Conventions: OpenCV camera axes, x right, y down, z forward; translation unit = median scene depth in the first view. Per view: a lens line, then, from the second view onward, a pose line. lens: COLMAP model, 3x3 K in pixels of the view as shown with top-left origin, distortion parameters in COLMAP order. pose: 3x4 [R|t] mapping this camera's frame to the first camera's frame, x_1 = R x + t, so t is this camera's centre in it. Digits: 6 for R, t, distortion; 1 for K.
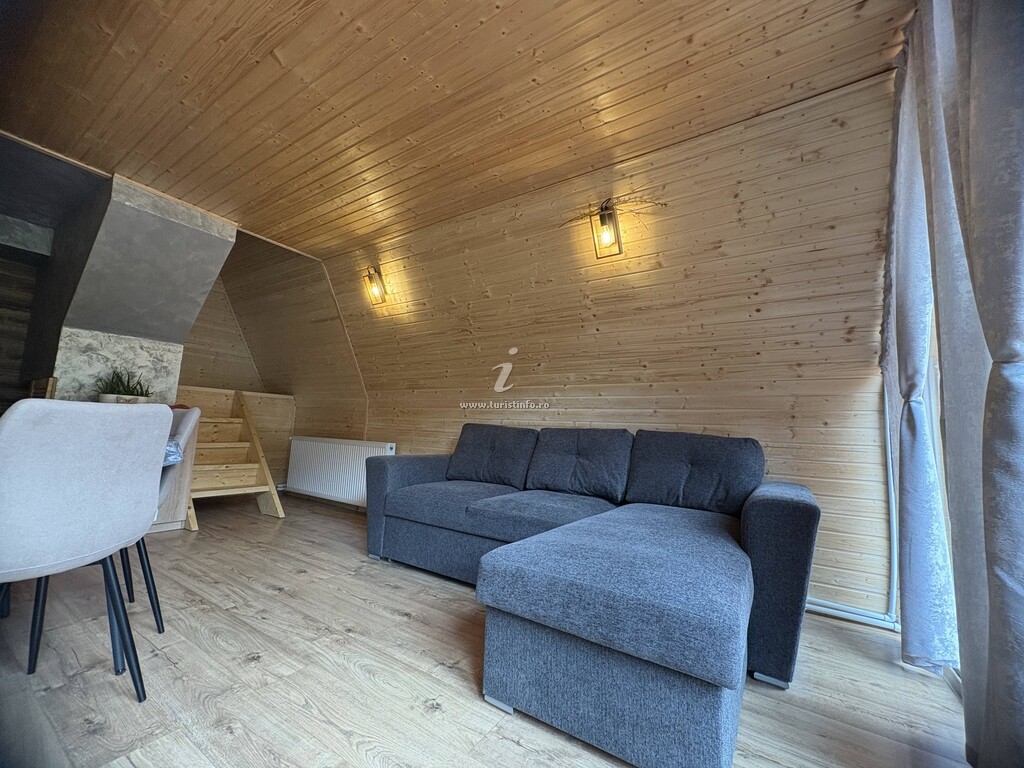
lens RADIAL K [[407.2, 0, 511.8], [0, 407.2, 384.1], [0, 0, 1]] dist [0.001287, 0.000217]
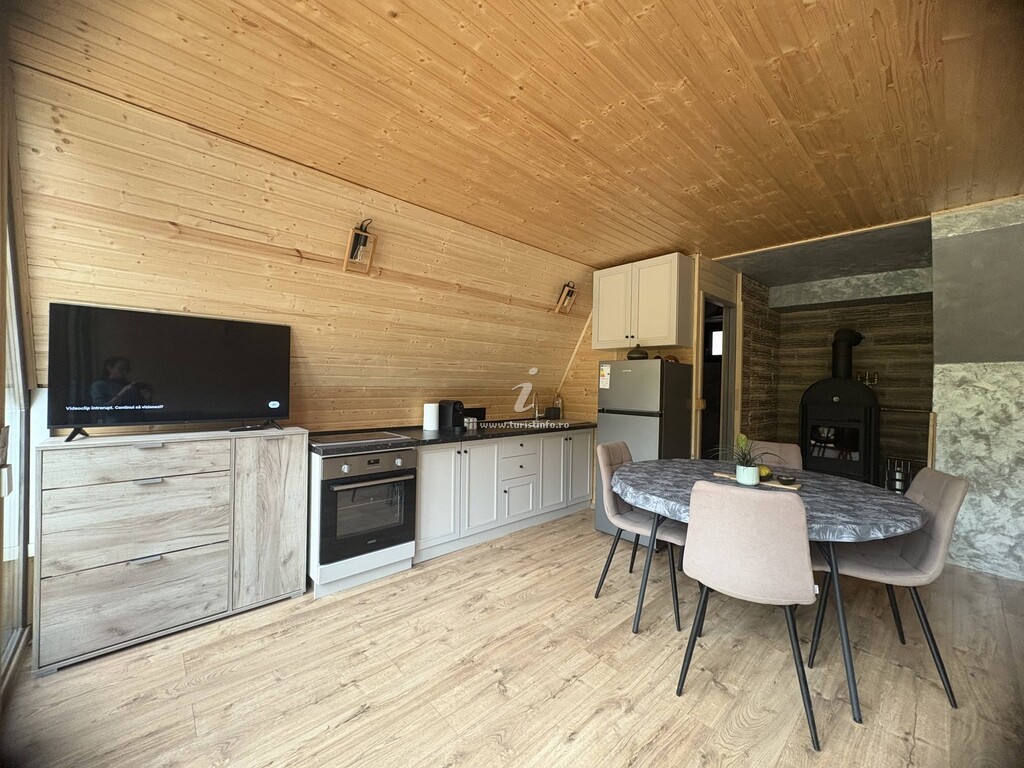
lens RADIAL K [[407.2, 0, 511.5], [0, 407.2, 384.5], [0, 0, 1]] dist [0.001287, 0.000217]
pose [[-0.253298, -0.038326, -0.966629, 0.189557], [0.080603, 0.994904, -0.060568, -0.110875], [0.964024, -0.093255, -0.248918, 0.200329]]
